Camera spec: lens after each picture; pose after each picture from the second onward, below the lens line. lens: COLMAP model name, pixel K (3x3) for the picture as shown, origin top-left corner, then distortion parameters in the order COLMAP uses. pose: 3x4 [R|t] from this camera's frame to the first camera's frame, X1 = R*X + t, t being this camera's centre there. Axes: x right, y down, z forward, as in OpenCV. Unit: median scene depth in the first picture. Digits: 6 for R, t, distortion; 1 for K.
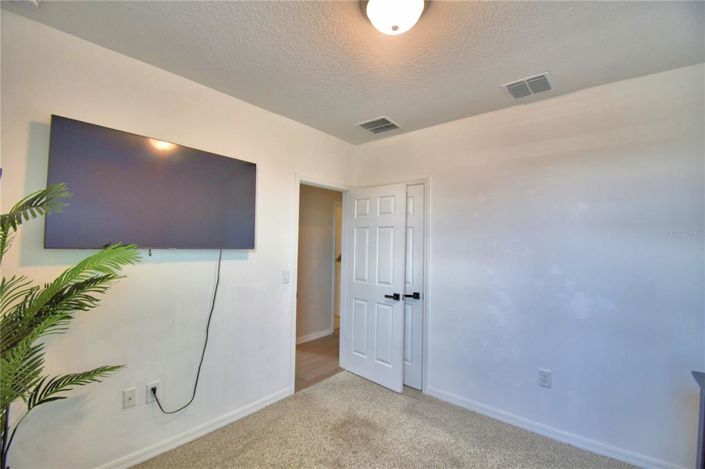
lens RADIAL K [[307.7, 0, 352.4], [0, 307.7, 236.1], [0, 0, 1]] dist [0.016659, -0.024122]
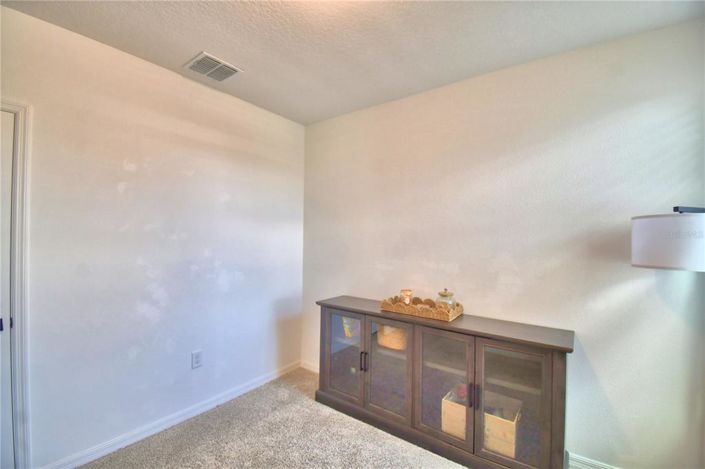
lens RADIAL K [[307.7, 0, 352.4], [0, 307.7, 236.1], [0, 0, 1]] dist [0.016659, -0.024122]
pose [[-0.049606, -0.018119, 0.998605, -0.404502], [-0.029509, 0.999426, 0.016668, 0.020604], [-0.998333, -0.028641, -0.050112, 0.533391]]
